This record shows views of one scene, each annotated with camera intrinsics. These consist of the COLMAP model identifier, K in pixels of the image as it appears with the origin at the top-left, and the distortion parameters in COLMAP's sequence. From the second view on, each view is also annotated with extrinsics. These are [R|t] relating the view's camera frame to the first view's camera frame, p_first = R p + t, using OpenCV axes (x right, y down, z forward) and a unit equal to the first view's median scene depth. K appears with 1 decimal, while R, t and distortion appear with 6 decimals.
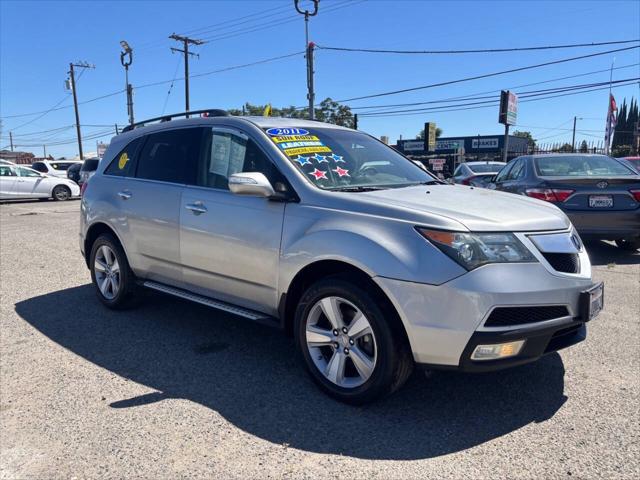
lens RADIAL K [[483.5, 0, 316.1], [0, 483.5, 235.6], [0, 0, 1]] dist [0.035950, -0.033295]
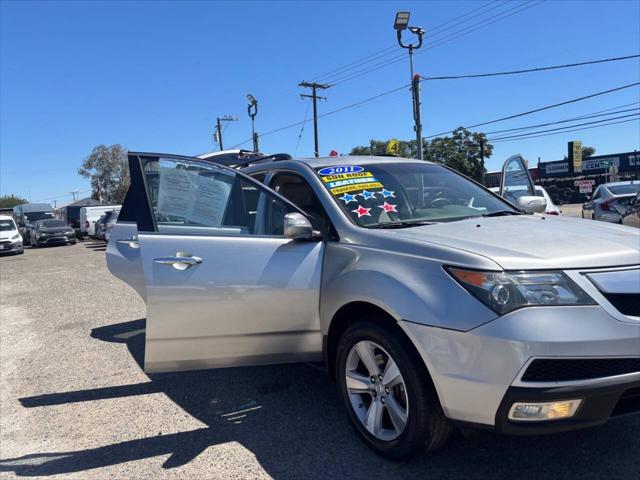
lens RADIAL K [[483.5, 0, 321.3], [0, 483.5, 238.3], [0, 0, 1]] dist [0.035950, -0.033295]
pose [[0.964535, -0.035018, -0.261620, 0.181860], [0.018581, 0.997710, -0.065039, -0.012166], [0.263299, 0.057871, 0.962977, 0.045986]]
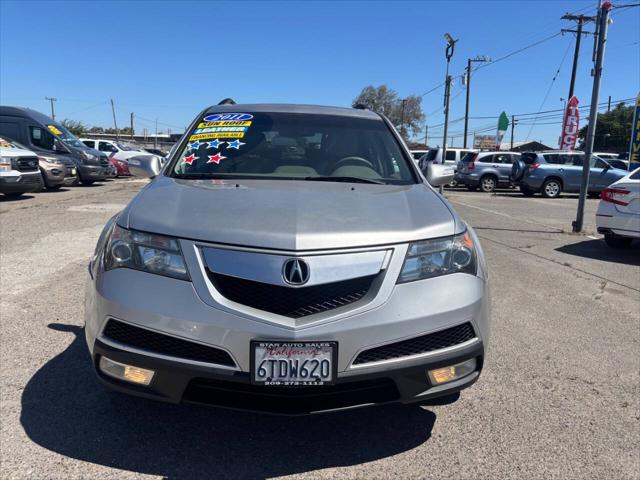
lens RADIAL K [[483.5, 0, 321.5], [0, 483.5, 238.3], [0, 0, 1]] dist [0.035950, -0.033295]
pose [[0.713673, 0.146219, -0.685048, 0.919181], [-0.131330, 0.988559, 0.074183, -0.078868], [0.688058, 0.037025, 0.724711, 0.481112]]
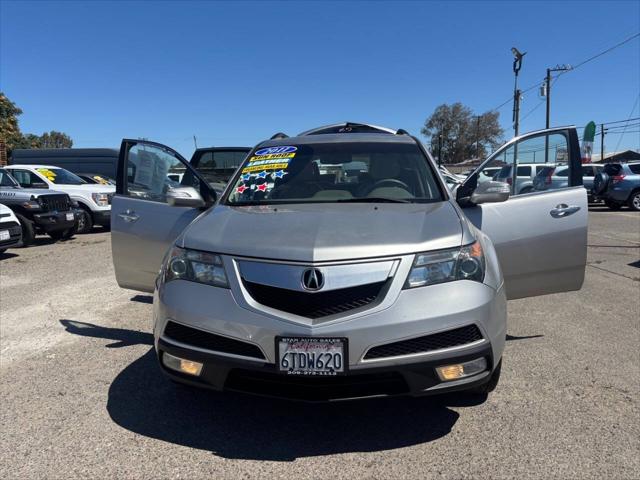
lens RADIAL K [[483.5, 0, 316.8], [0, 483.5, 244.4], [0, 0, 1]] dist [0.035950, -0.033295]
pose [[0.593252, 0.103933, -0.798279, 1.062267], [-0.096158, 0.993680, 0.057912, -0.082462], [0.799253, 0.042405, 0.599497, 0.470174]]
